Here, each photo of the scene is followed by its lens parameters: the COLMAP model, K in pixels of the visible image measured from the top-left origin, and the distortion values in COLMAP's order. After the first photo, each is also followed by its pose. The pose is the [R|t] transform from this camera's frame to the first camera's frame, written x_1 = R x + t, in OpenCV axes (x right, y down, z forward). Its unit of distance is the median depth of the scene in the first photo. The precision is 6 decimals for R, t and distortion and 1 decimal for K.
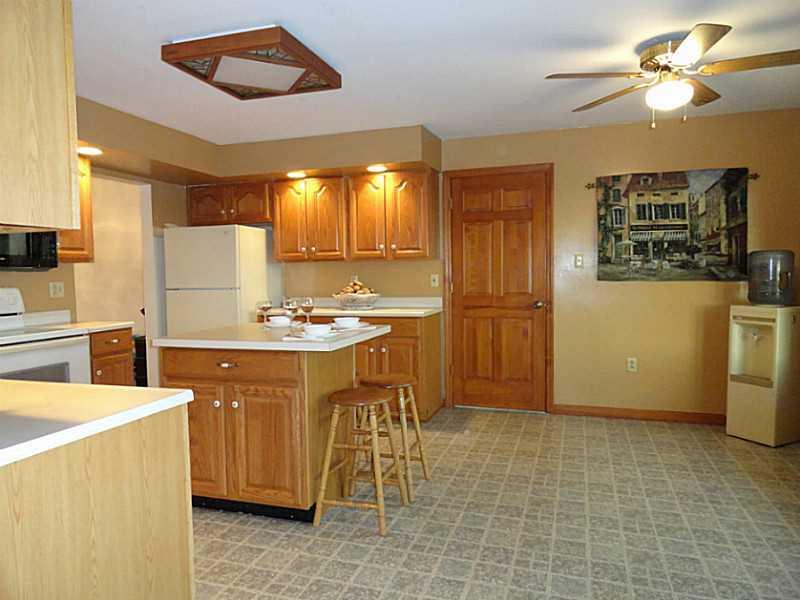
lens RADIAL K [[550.0, 0, 400.8], [0, 550.0, 297.1], [0, 0, 1]] dist [-0.000336, -0.001493]
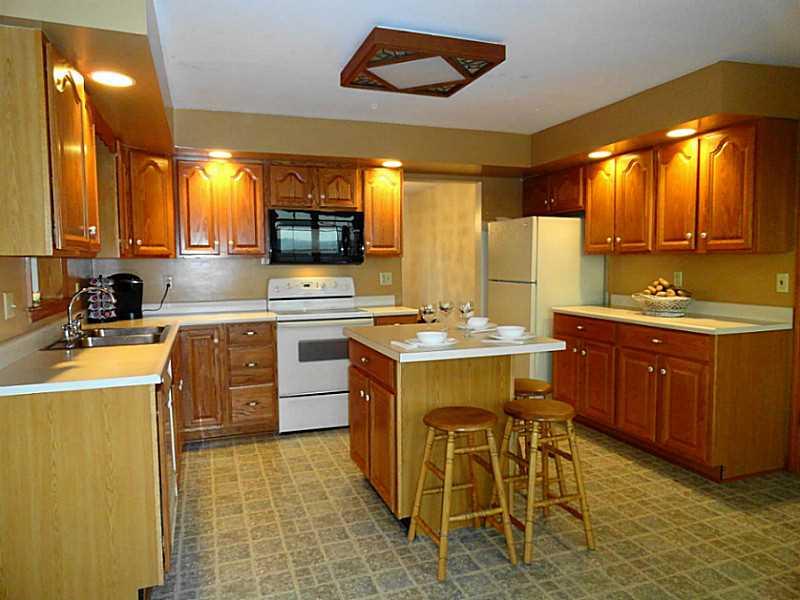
lens RADIAL K [[550.0, 0, 400.8], [0, 550.0, 297.1], [0, 0, 1]] dist [-0.000336, -0.001493]
pose [[0.610924, 0.064287, -0.789075, 0.327427], [-0.035871, 0.997922, 0.053530, -0.034092], [0.790876, -0.004398, 0.611961, 0.228961]]
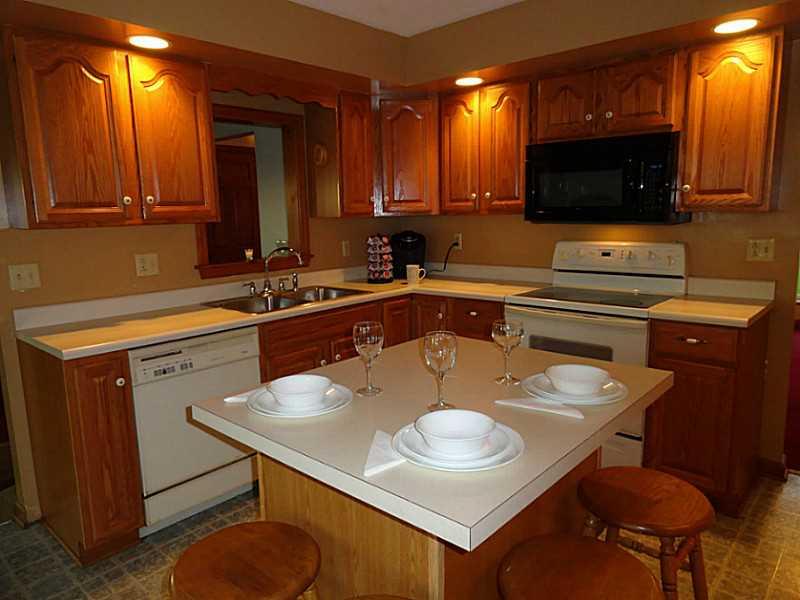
lens RADIAL K [[550.0, 0, 400.8], [0, 550.0, 297.1], [0, 0, 1]] dist [-0.000336, -0.001493]
pose [[-0.415092, 0.159242, -0.895735, 0.142394], [-0.019187, 0.982811, 0.183614, -0.062387], [0.909577, 0.093403, -0.404901, 0.757633]]
